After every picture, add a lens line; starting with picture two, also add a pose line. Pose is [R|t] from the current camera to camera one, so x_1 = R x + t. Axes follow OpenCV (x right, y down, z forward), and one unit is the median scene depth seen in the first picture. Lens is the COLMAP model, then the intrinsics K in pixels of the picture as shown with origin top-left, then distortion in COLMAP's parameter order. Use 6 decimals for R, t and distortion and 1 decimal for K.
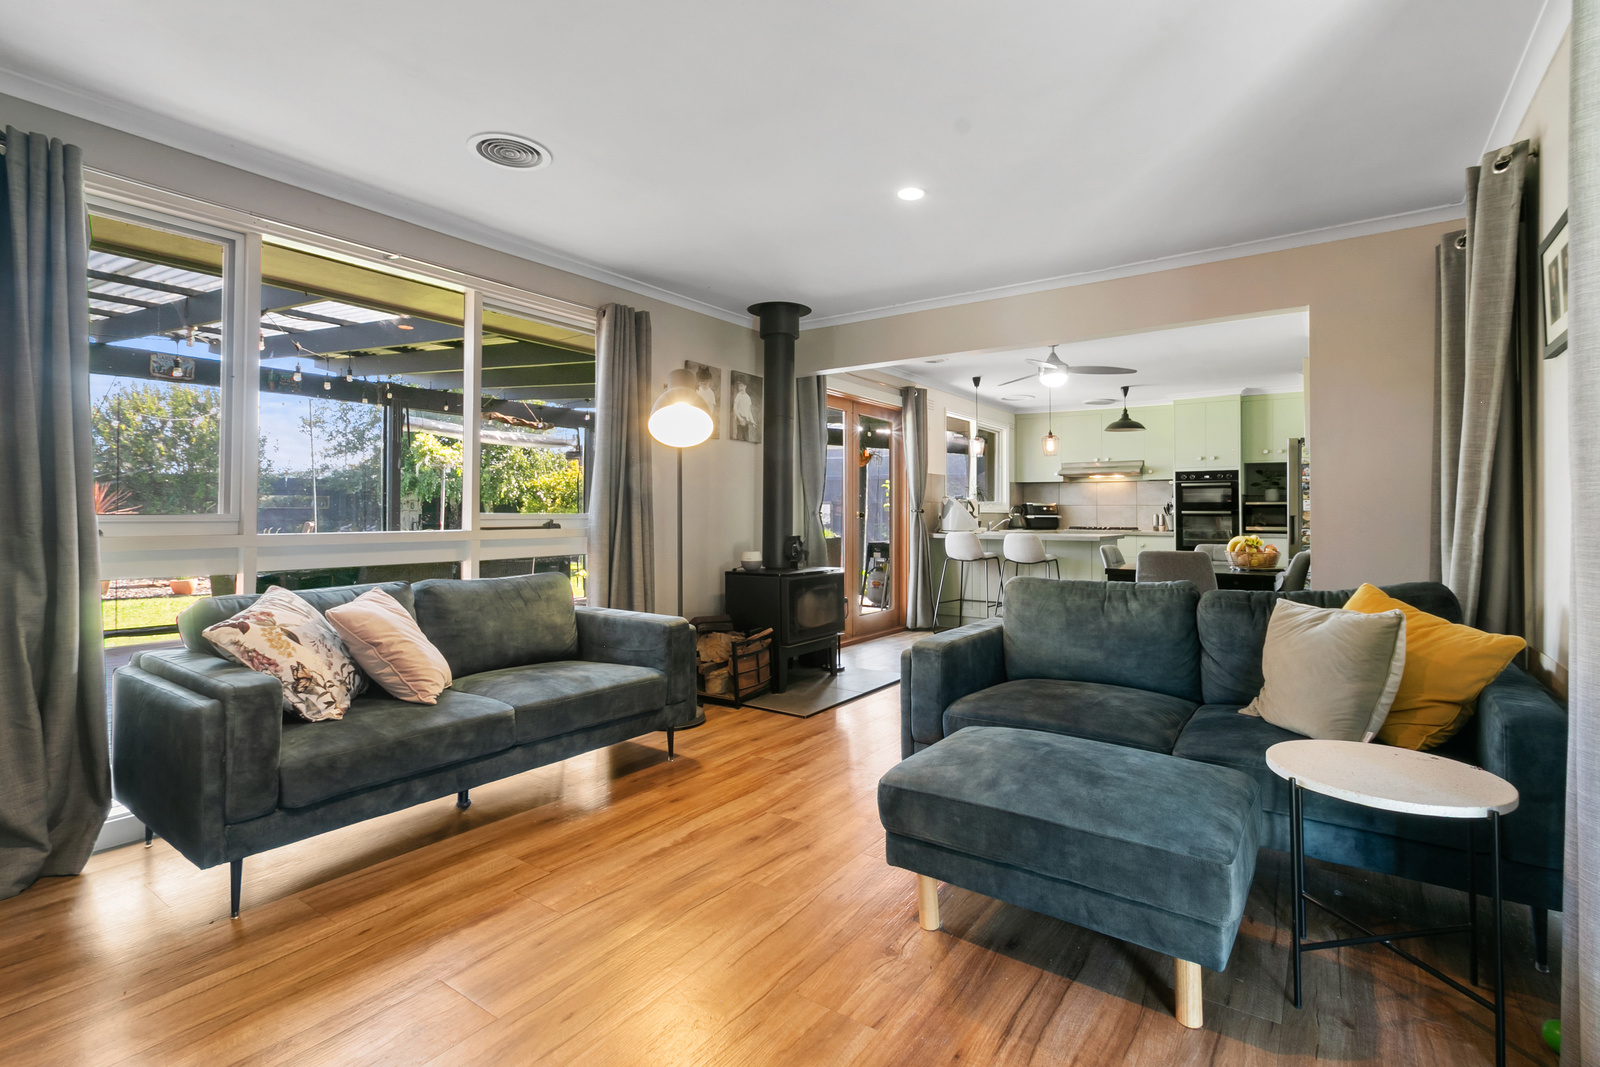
lens RADIAL K [[744.7, 0, 795.2], [0, 744.7, 519.6], [0, 0, 1]] dist [-0.002988, 0.000649]
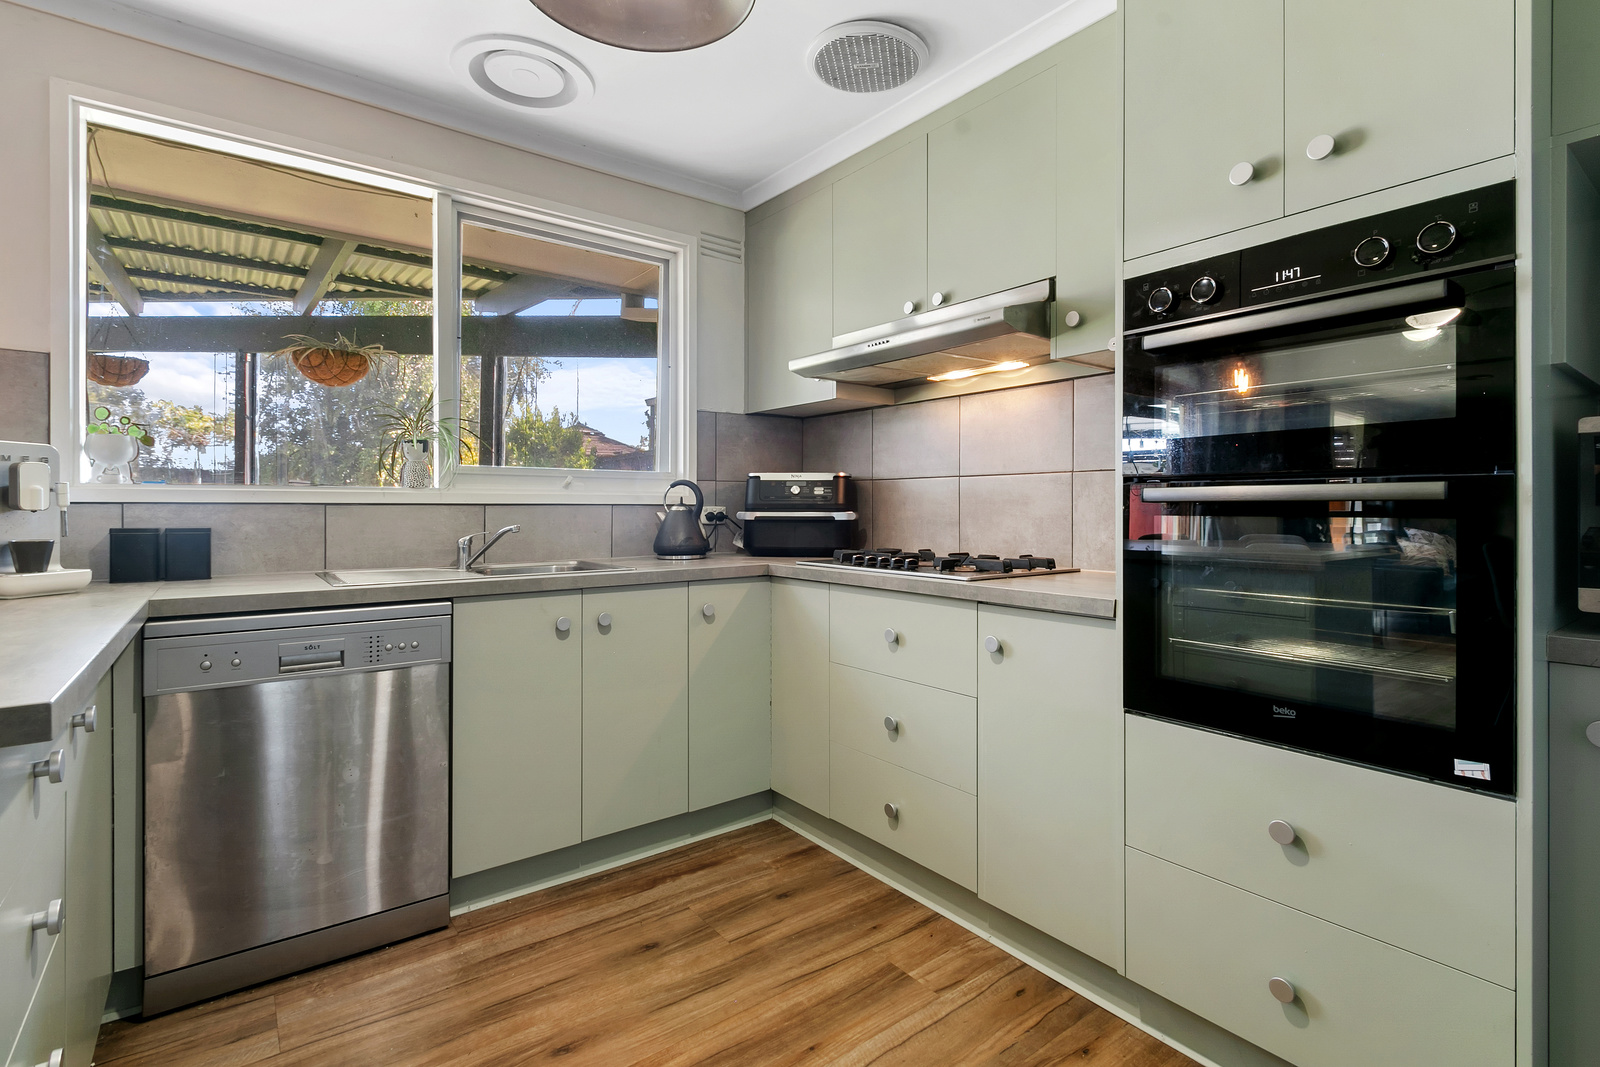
lens RADIAL K [[744.7, 0, 796.0], [0, 744.7, 508.0], [0, 0, 1]] dist [-0.002988, 0.000649]
pose [[0.954411, -0.003412, -0.298475, 0.511919], [0.000596, 0.999954, -0.009522, -0.004558], [0.298494, 0.008910, 0.954370, 0.830134]]
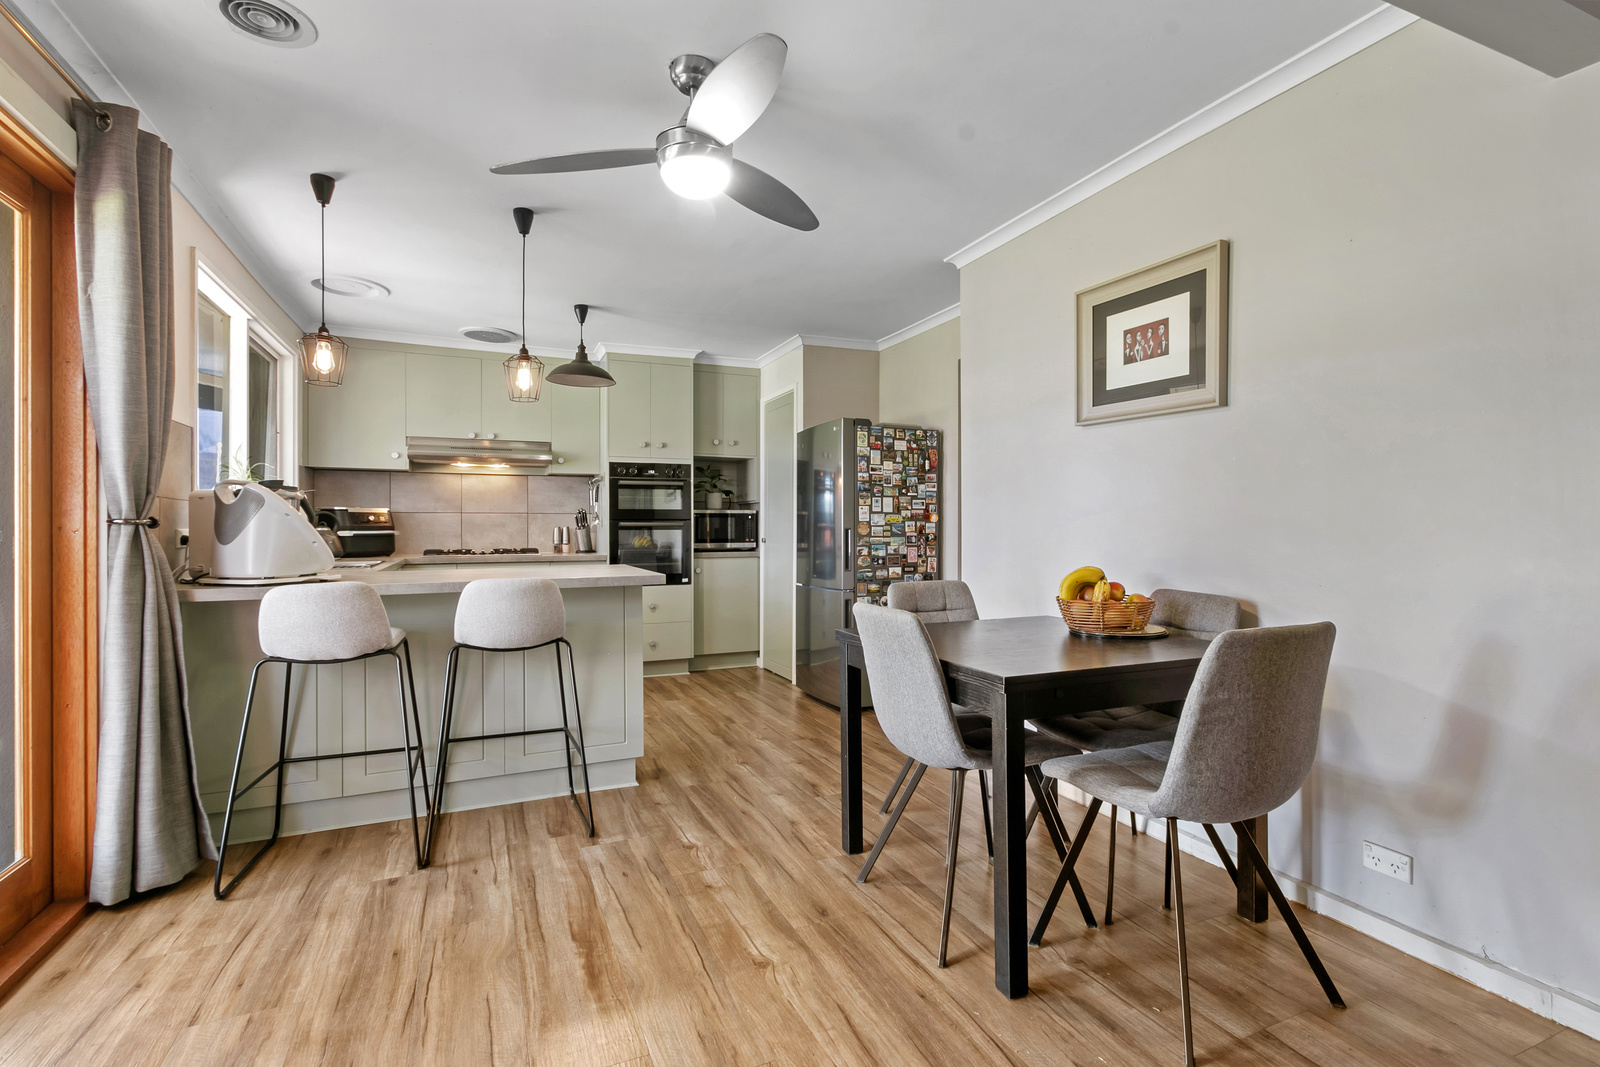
lens RADIAL K [[744.7, 0, 796.7], [0, 744.7, 527.3], [0, 0, 1]] dist [-0.002988, 0.000649]
pose [[0.513932, -0.006254, 0.857808, 0.034137], [0.009935, 0.999950, 0.001339, -0.006449], [-0.857774, 0.007834, 0.513968, 0.545467]]
